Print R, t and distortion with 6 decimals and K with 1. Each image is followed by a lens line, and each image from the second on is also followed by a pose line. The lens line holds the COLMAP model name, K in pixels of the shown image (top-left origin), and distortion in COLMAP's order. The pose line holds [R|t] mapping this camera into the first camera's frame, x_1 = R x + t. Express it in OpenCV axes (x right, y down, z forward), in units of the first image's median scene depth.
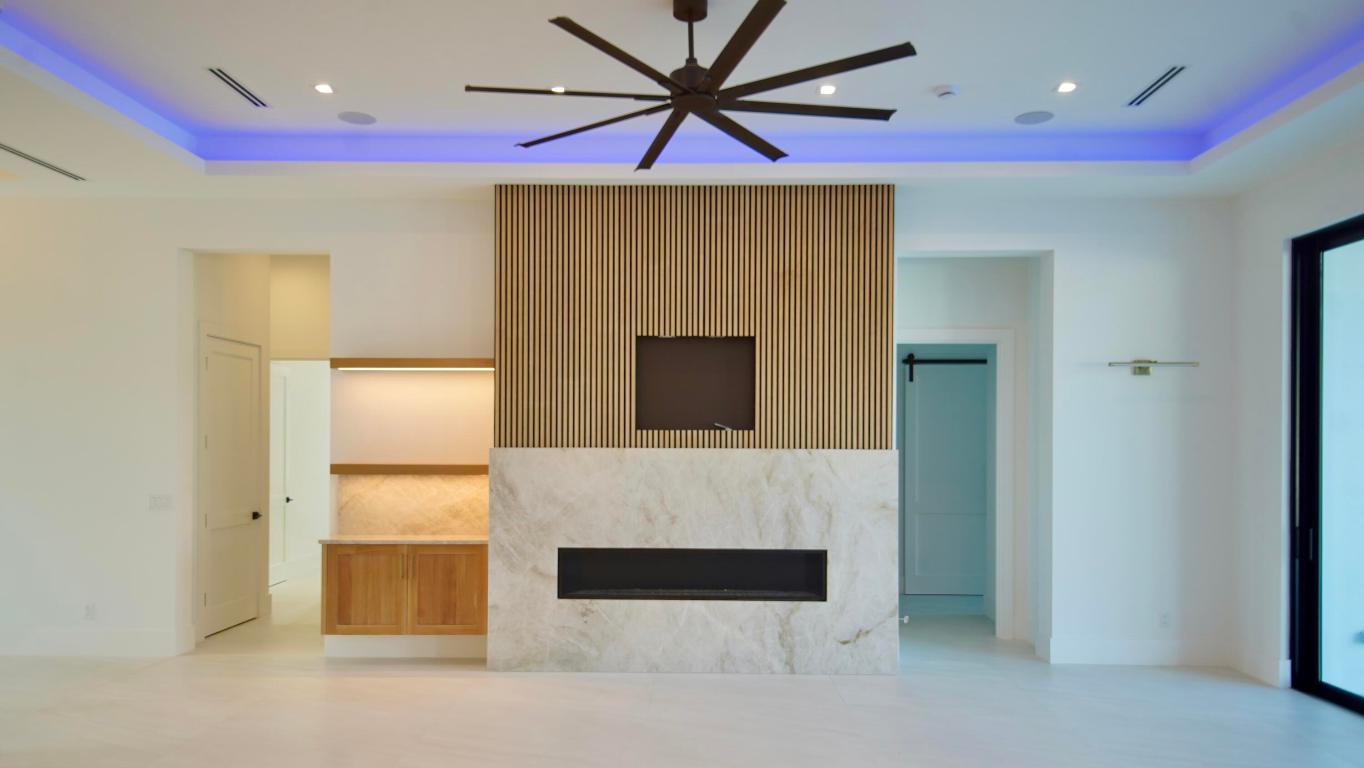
lens RADIAL K [[953.4, 0, 703.2], [0, 953.4, 443.8], [0, 0, 1]] dist [0.051547, -0.002719]
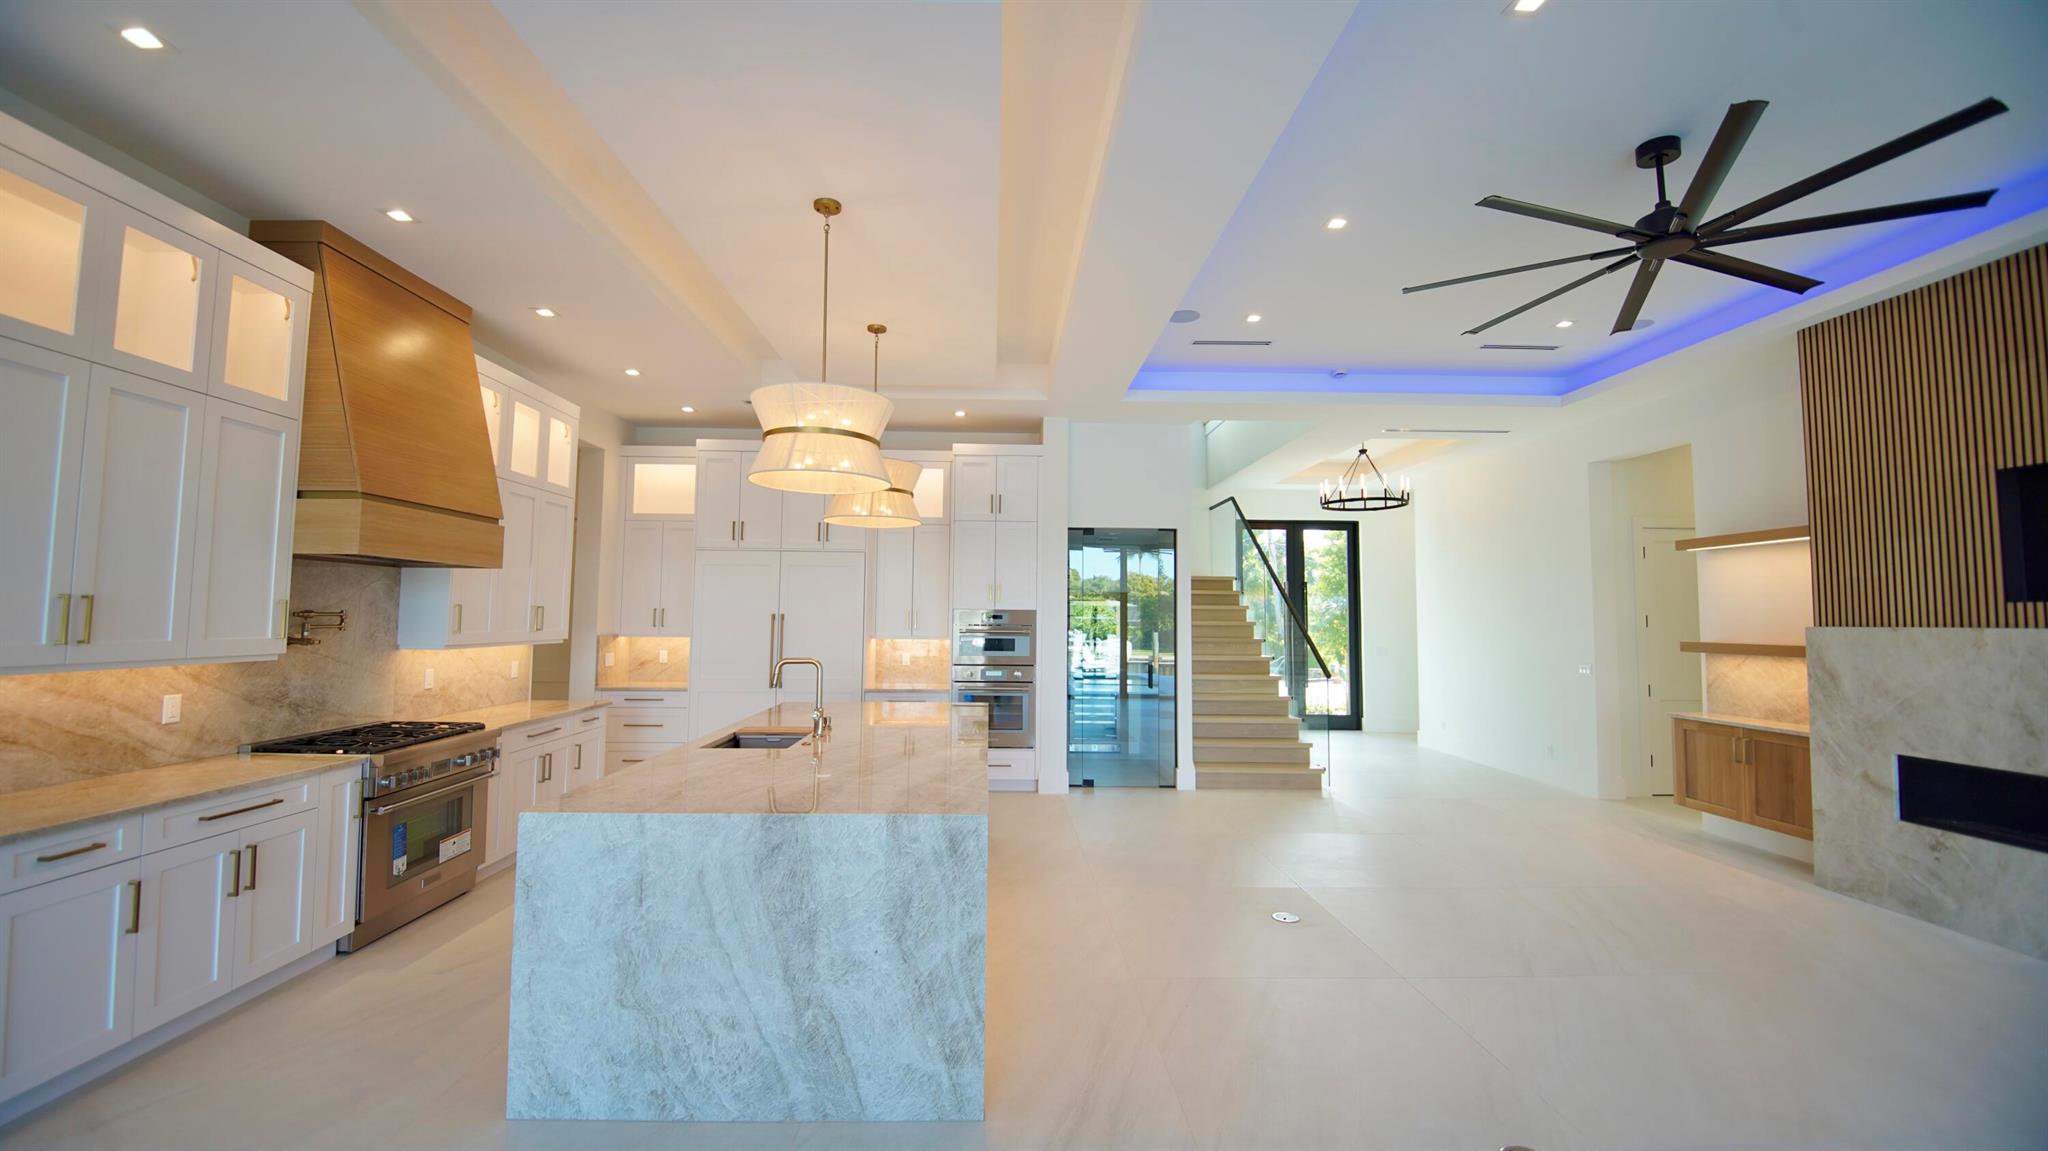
lens RADIAL K [[801.9, 0, 1005.0], [0, 801.9, 577.9], [0, 0, 1]] dist [-0.012124, -0.003931]
pose [[0.050235, -0.053179, -0.997321, 0.465180], [-0.007757, 0.998531, -0.053635, 0.003783], [0.998707, 0.010430, 0.049749, 0.232317]]
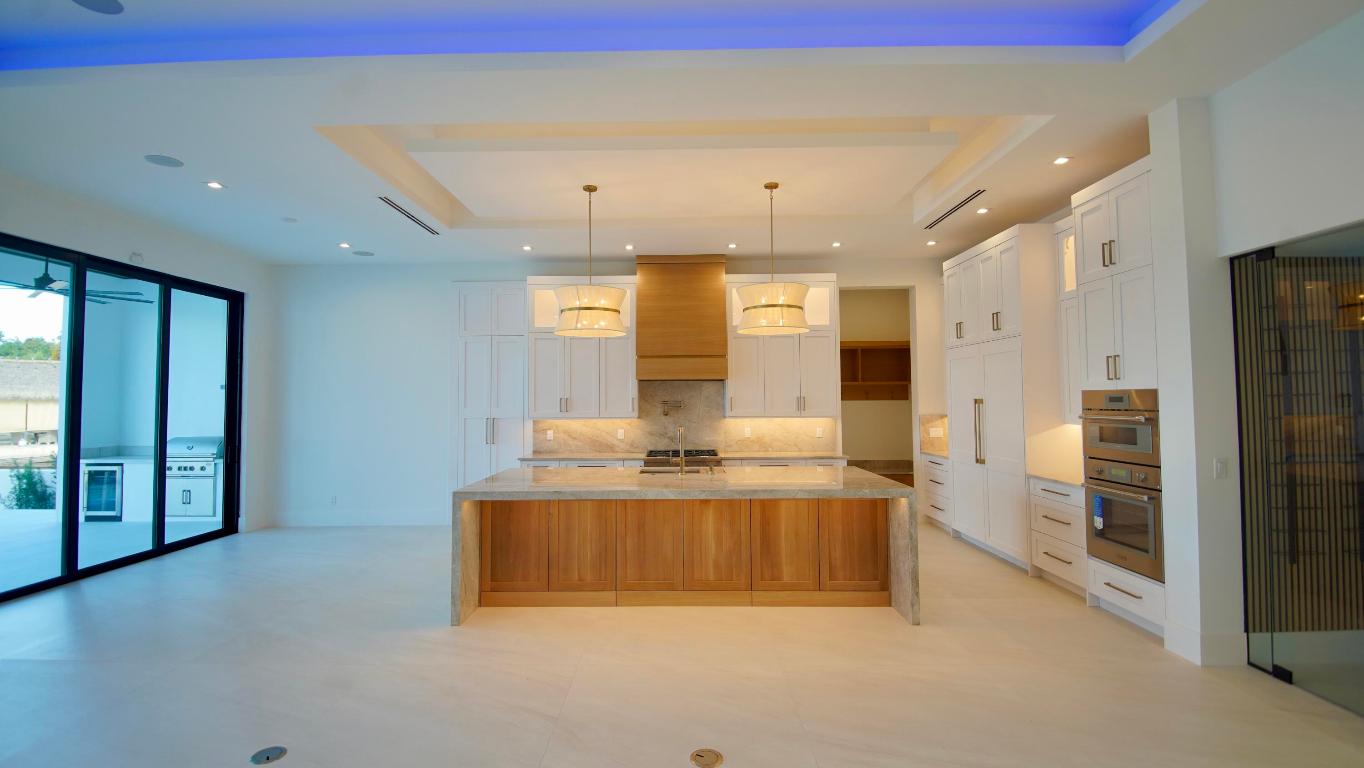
lens RADIAL K [[596.4, 0, 671.4], [0, 596.4, 377.9], [0, 0, 1]] dist [-0.000421, -0.000224]
pose [[-0.999920, 0.002081, -0.012448, -0.142213], [0.002536, 0.999327, -0.036607, -0.002242], [0.012363, -0.036635, -0.999252, 0.883438]]
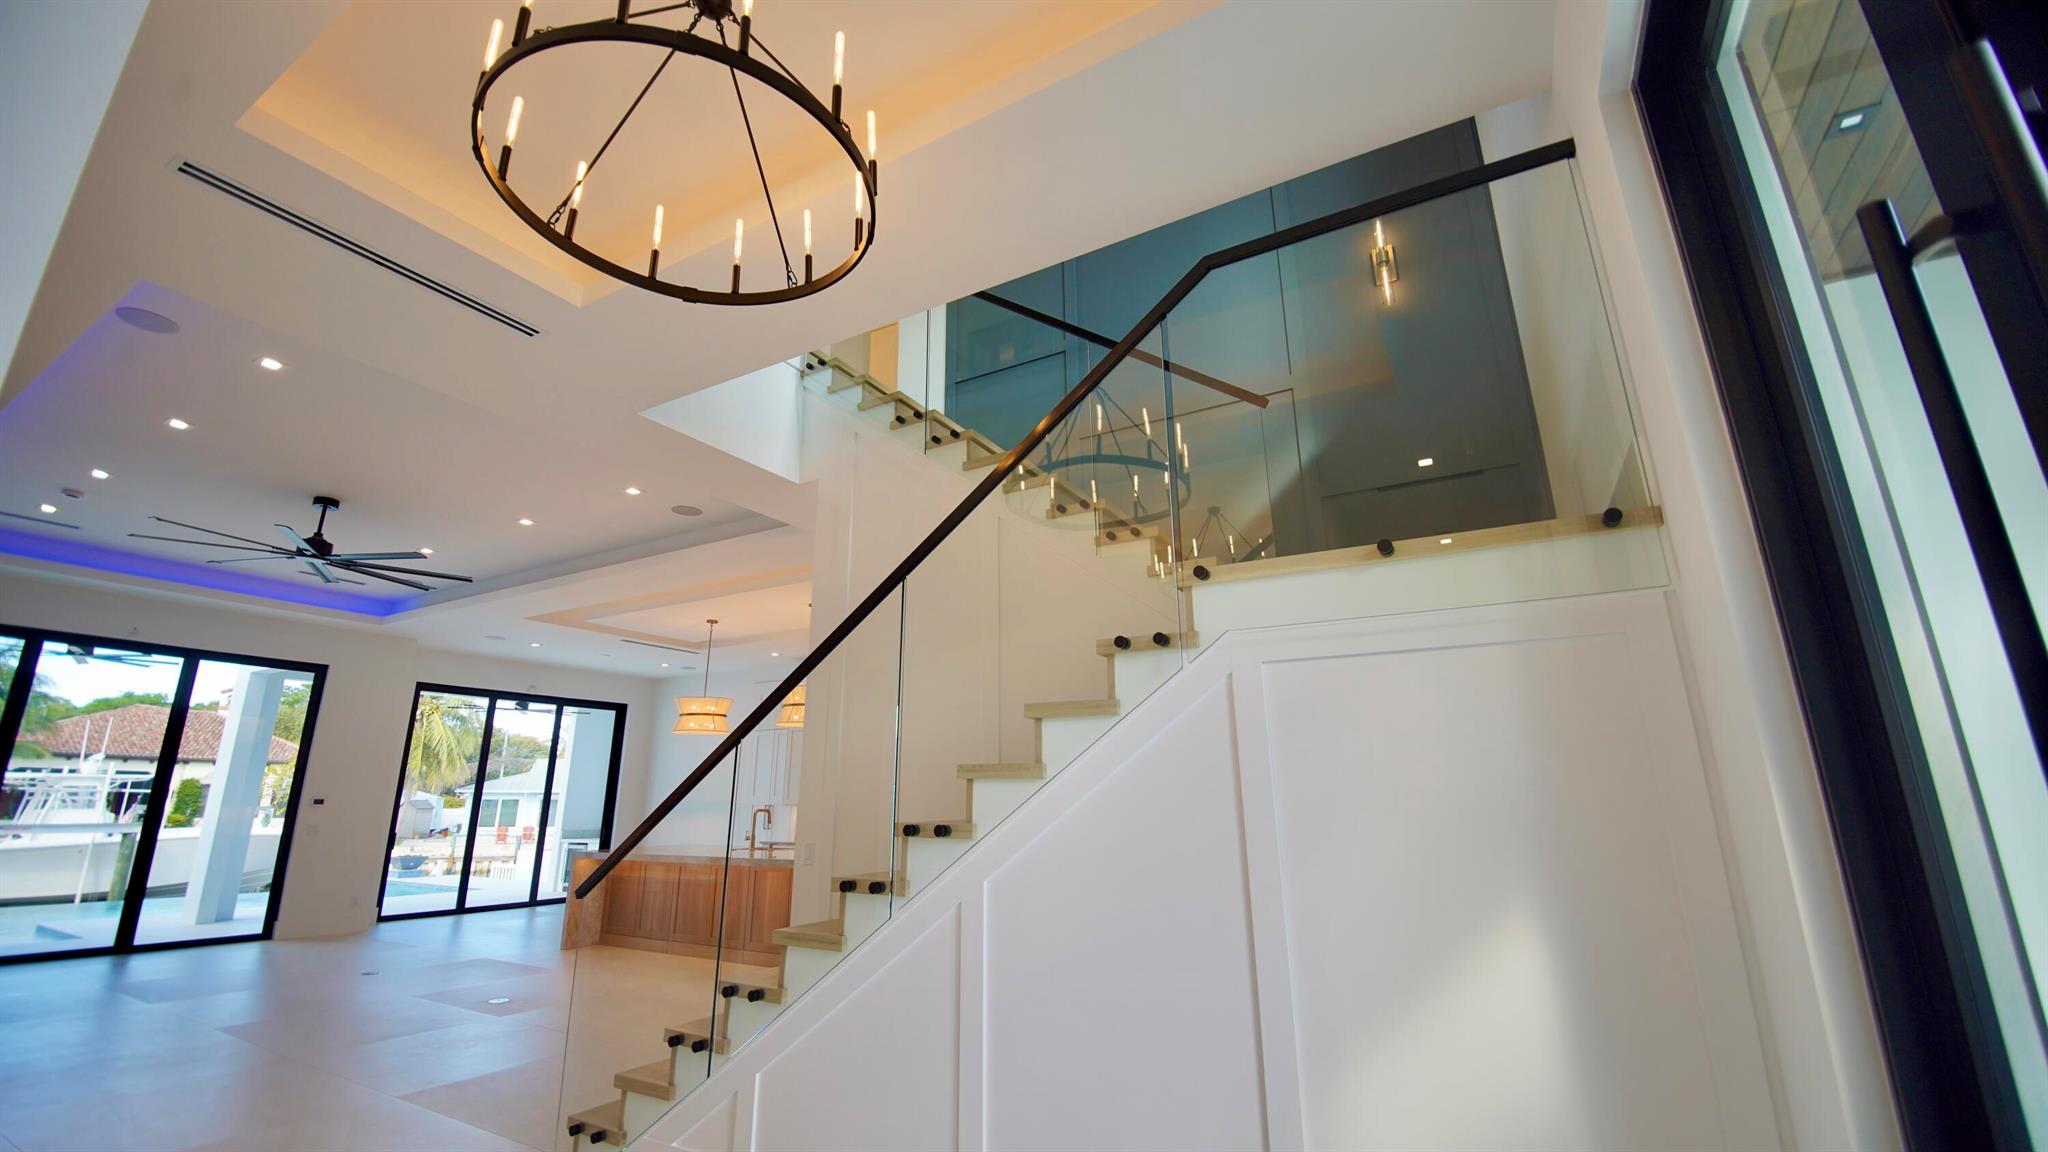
lens RADIAL K [[829.3, 0, 1005.3], [0, 829.3, 558.7], [0, 0, 1]] dist [-0.012823, -0.004964]
pose [[-0.873837, 0.138160, 0.466177, -1.149161], [0.002854, 0.960220, -0.279229, 0.020552], [-0.486210, -0.242670, -0.839470, 1.092029]]
